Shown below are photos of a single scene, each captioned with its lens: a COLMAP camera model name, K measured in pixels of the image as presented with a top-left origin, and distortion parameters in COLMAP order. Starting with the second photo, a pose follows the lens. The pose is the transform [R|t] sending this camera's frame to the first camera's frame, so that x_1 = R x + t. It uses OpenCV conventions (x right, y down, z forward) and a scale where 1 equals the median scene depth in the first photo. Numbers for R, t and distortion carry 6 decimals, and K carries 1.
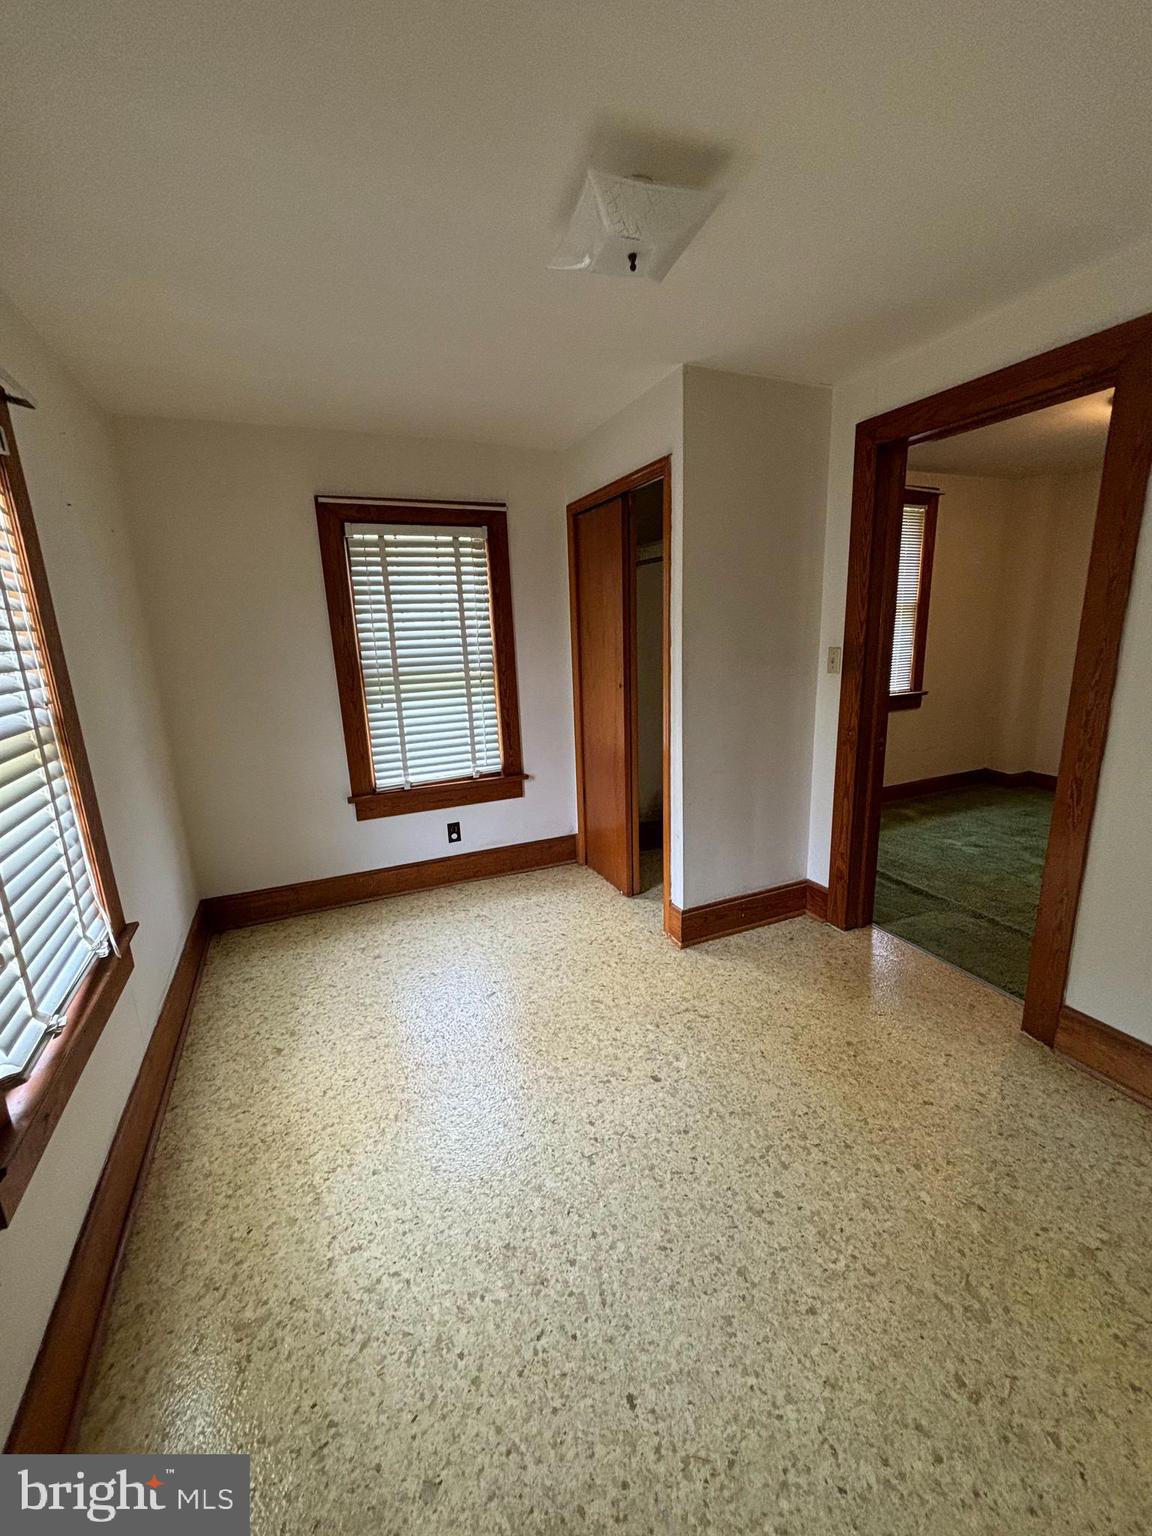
lens RADIAL K [[617.9, 0, 577.1], [0, 617.9, 770.2], [0, 0, 1]] dist [0.012312, 0.000167]
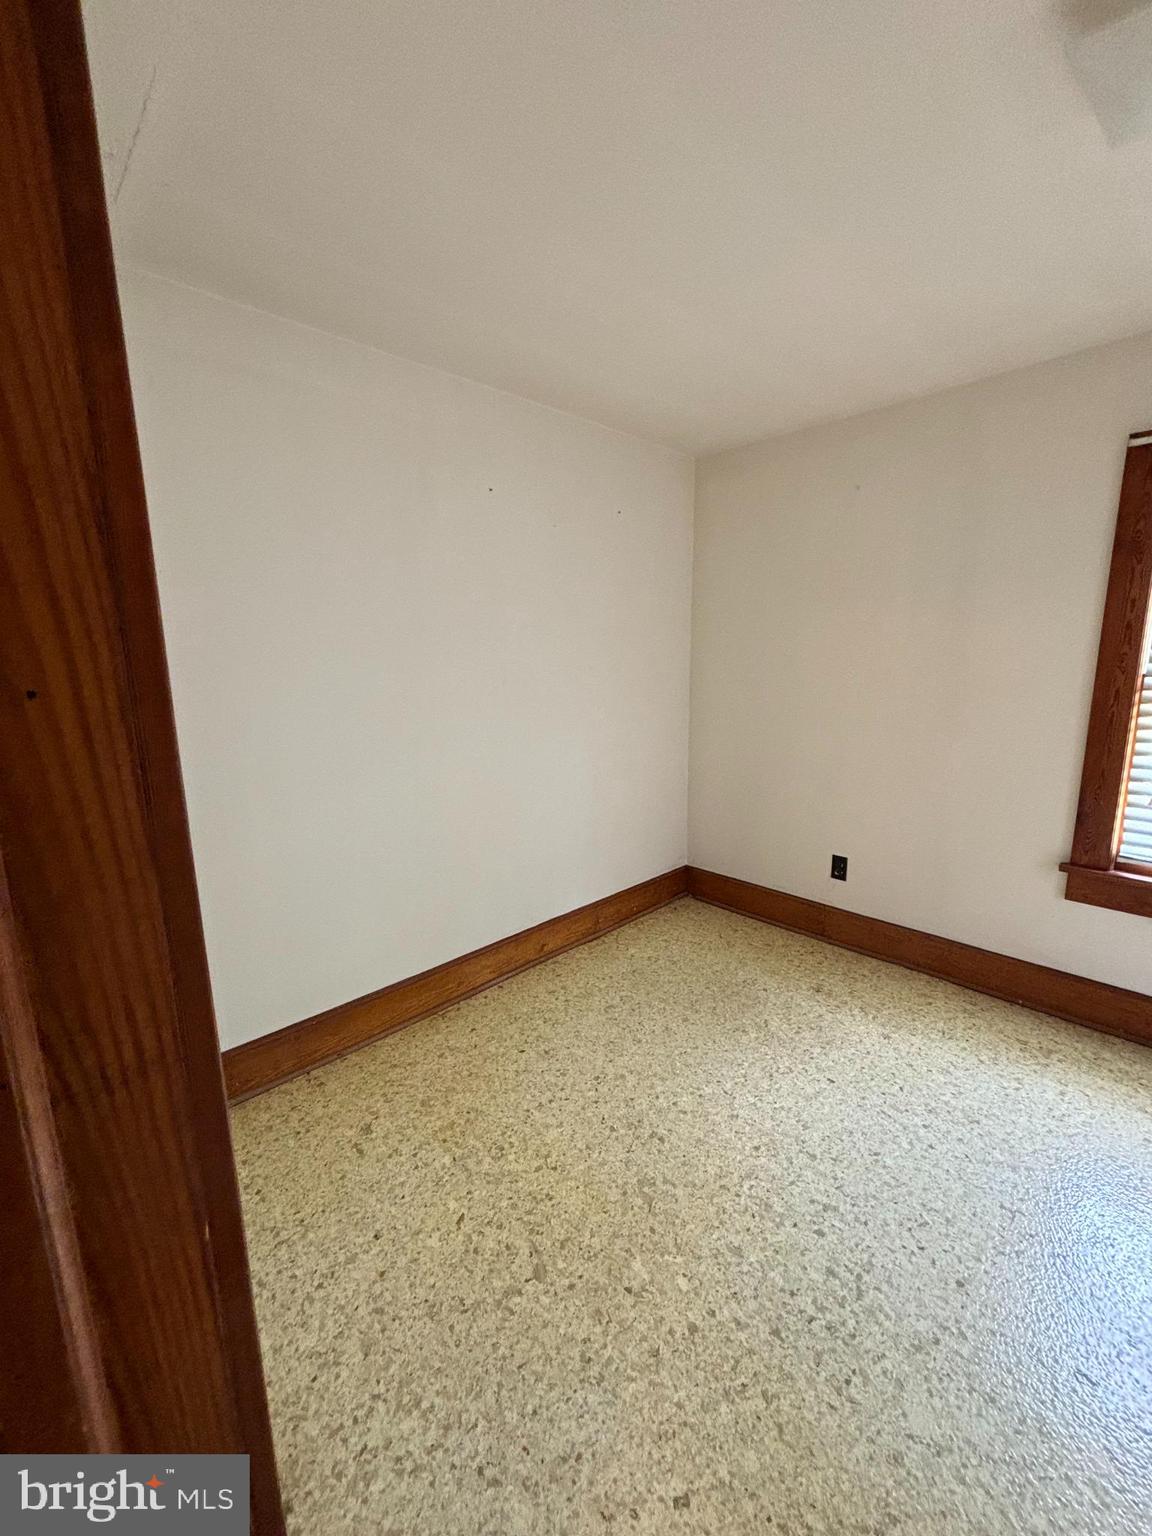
lens RADIAL K [[617.9, 0, 576.9], [0, 617.9, 771.7], [0, 0, 1]] dist [0.012312, 0.000167]
pose [[-0.939883, 0.102188, -0.325850, 0.975990], [-0.037381, 0.917660, 0.395605, -0.344010], [0.339445, 0.384003, -0.858672, 1.526910]]
